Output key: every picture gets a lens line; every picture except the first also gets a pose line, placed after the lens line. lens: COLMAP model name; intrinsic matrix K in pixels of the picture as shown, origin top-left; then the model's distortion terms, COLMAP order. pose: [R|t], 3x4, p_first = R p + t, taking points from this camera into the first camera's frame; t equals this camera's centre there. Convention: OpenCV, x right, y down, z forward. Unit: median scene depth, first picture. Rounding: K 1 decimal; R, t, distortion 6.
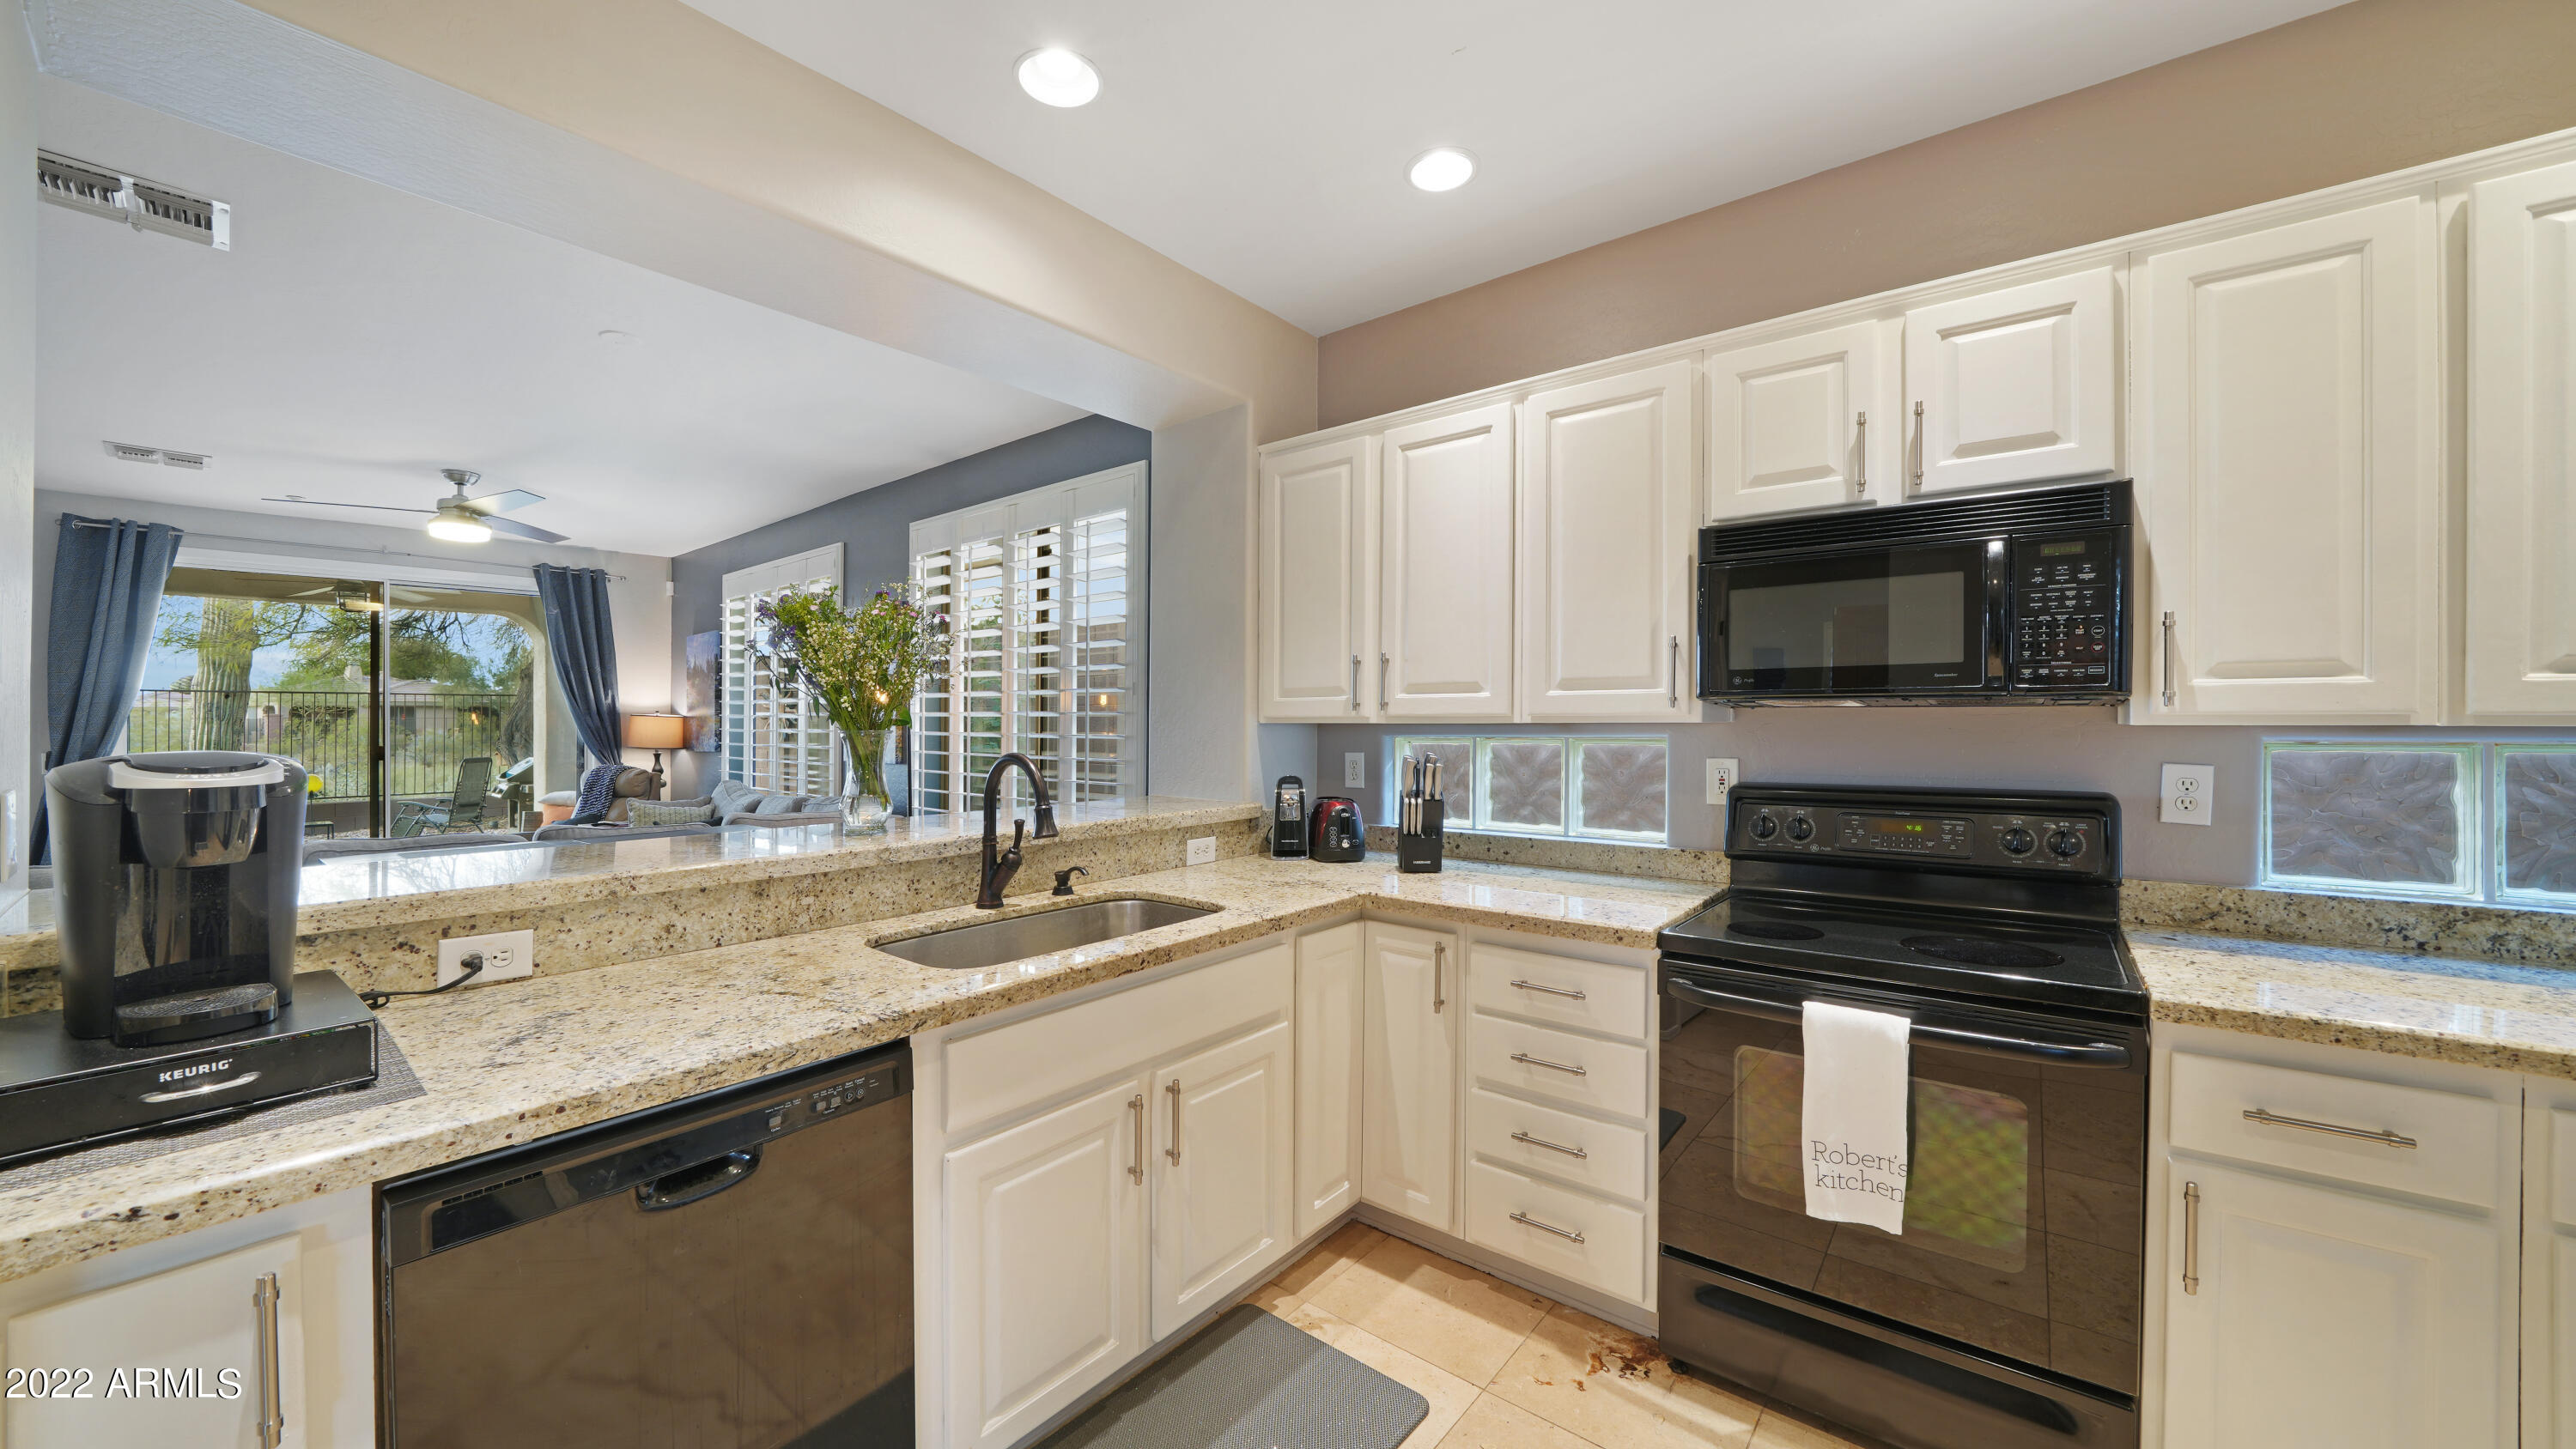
lens RADIAL K [[908.2, 0, 1288.0], [0, 908.2, 724.5], [0, 0, 1]] dist [-0.018426, 0.000018]
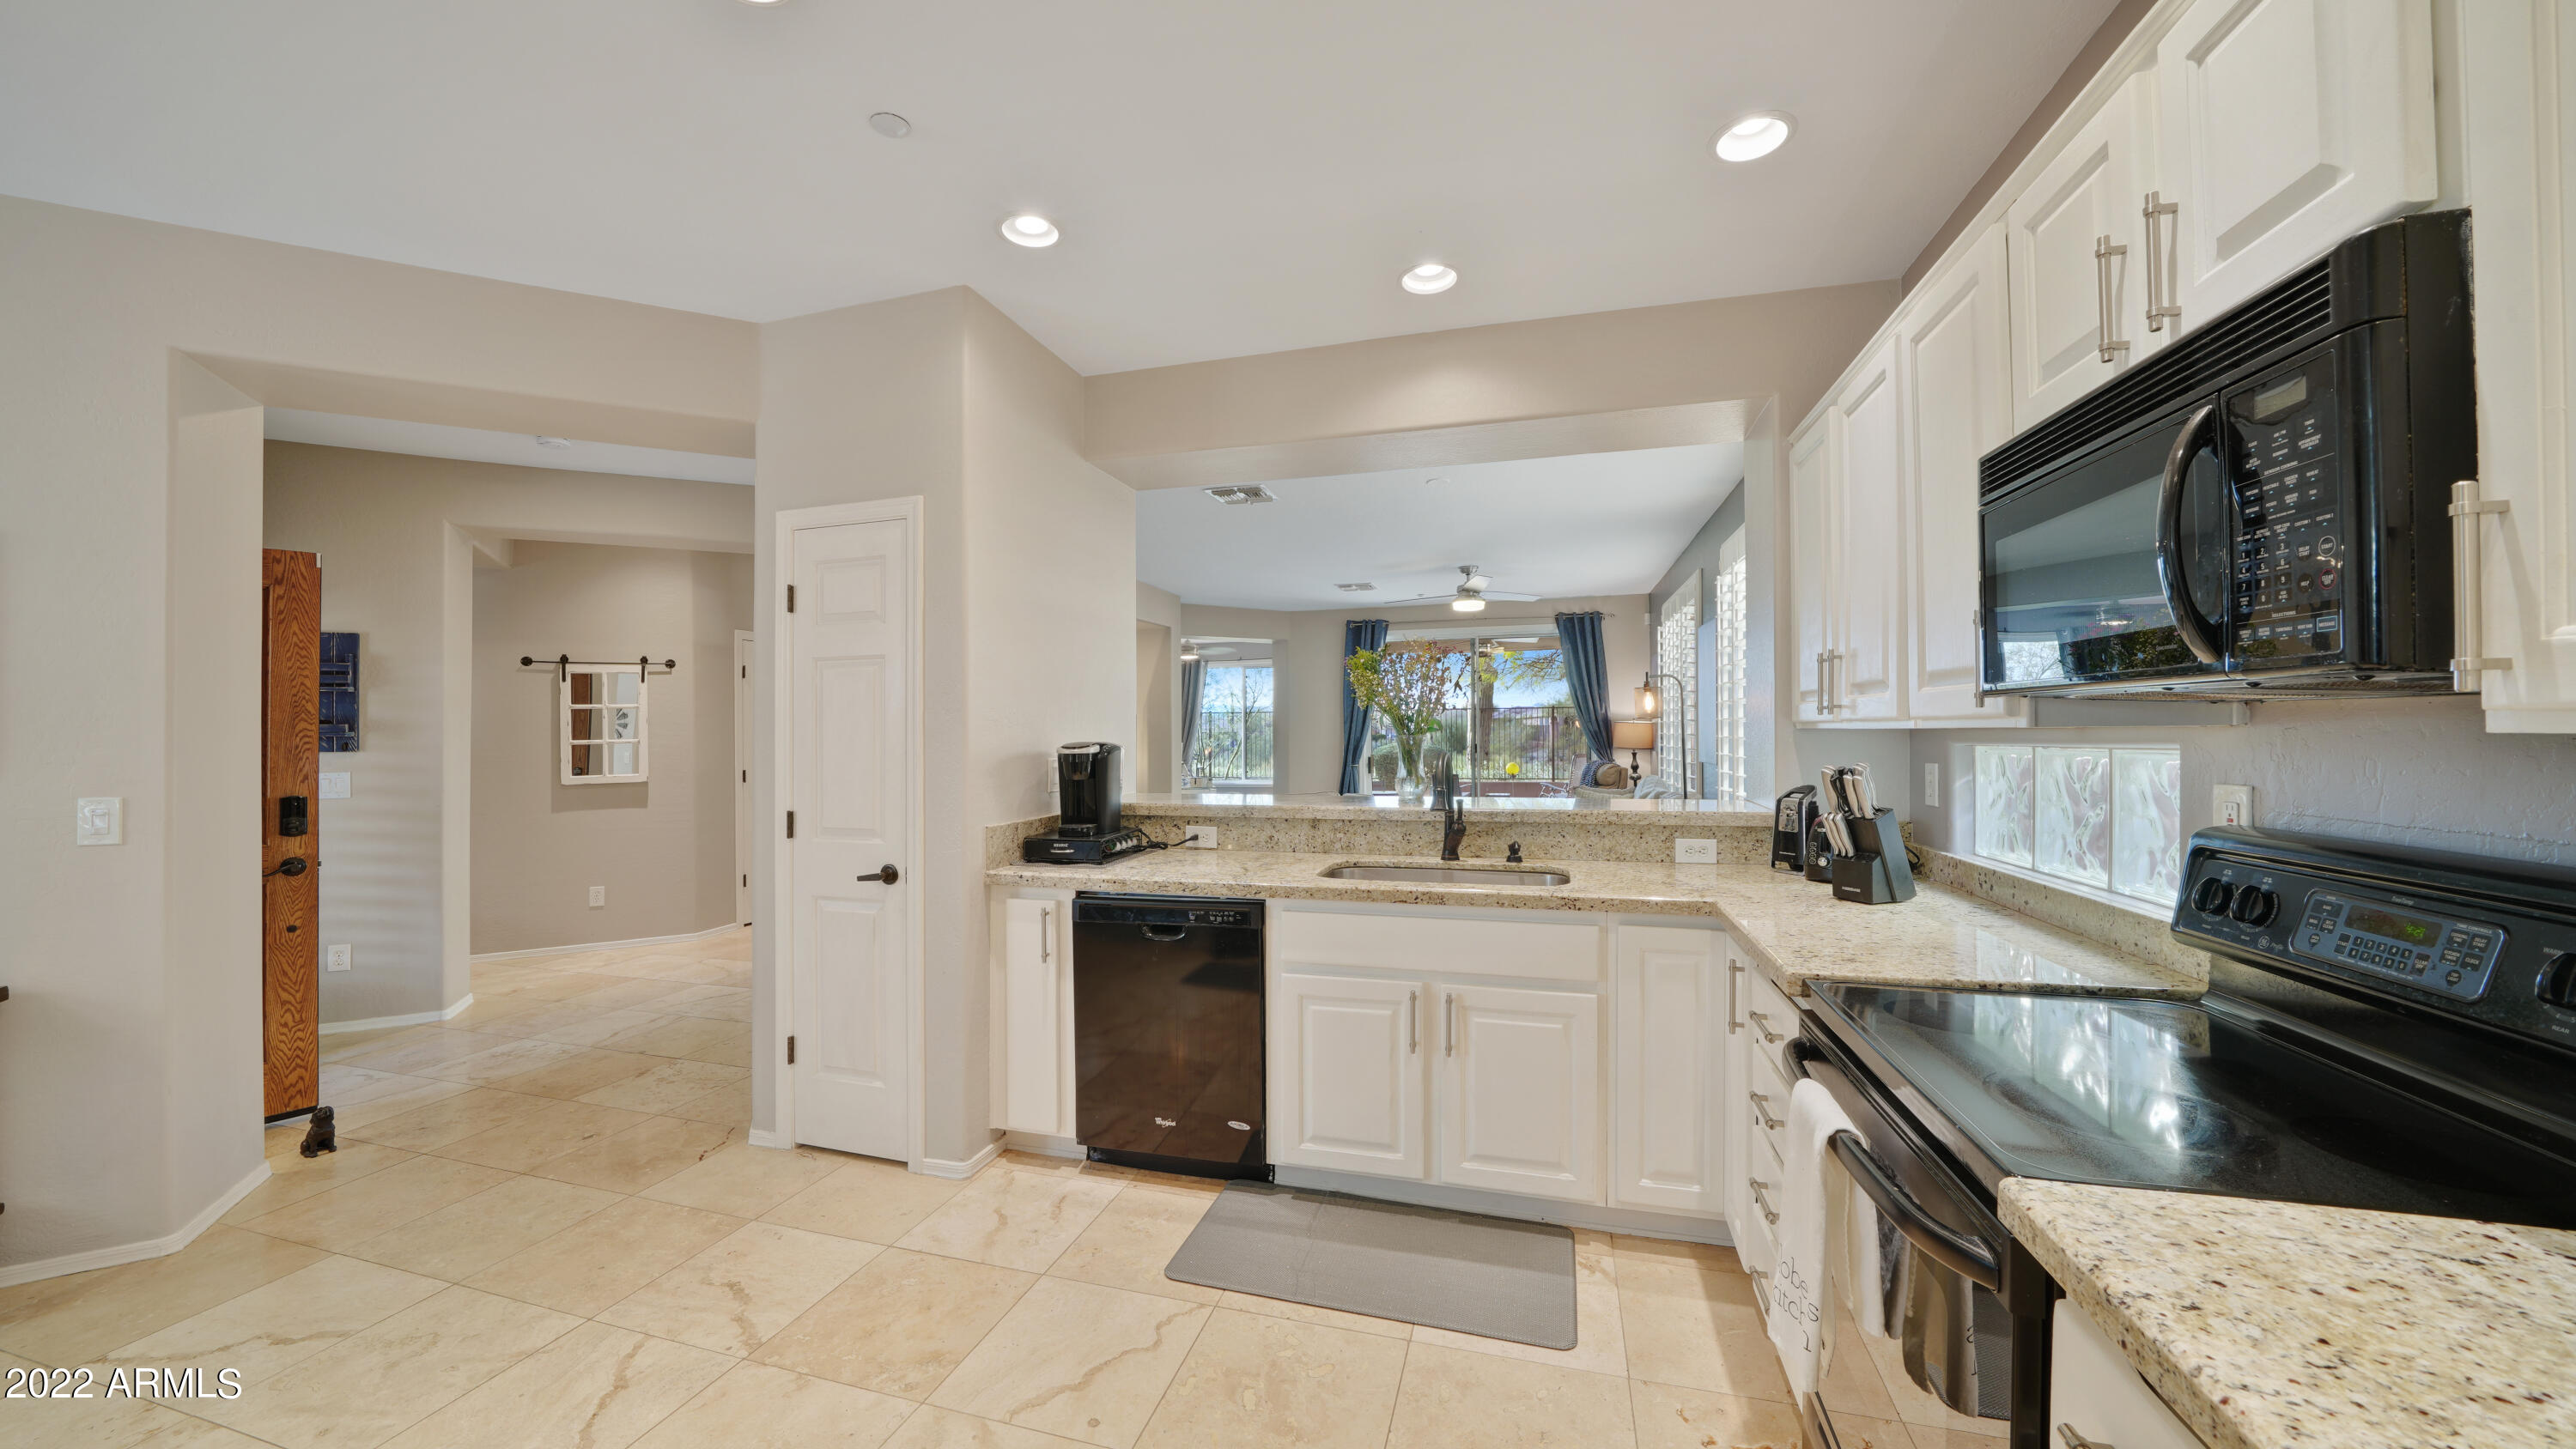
lens RADIAL K [[914.1, 0, 1288.0], [0, 914.1, 724.5], [0, 0, 1]] dist [-0.000221, 0.000007]
pose [[0.396453, -0.007922, -0.918021, 0.885018], [0.004780, 0.999967, -0.006565, -0.002572], [0.918042, -0.001785, 0.396478, 0.196138]]
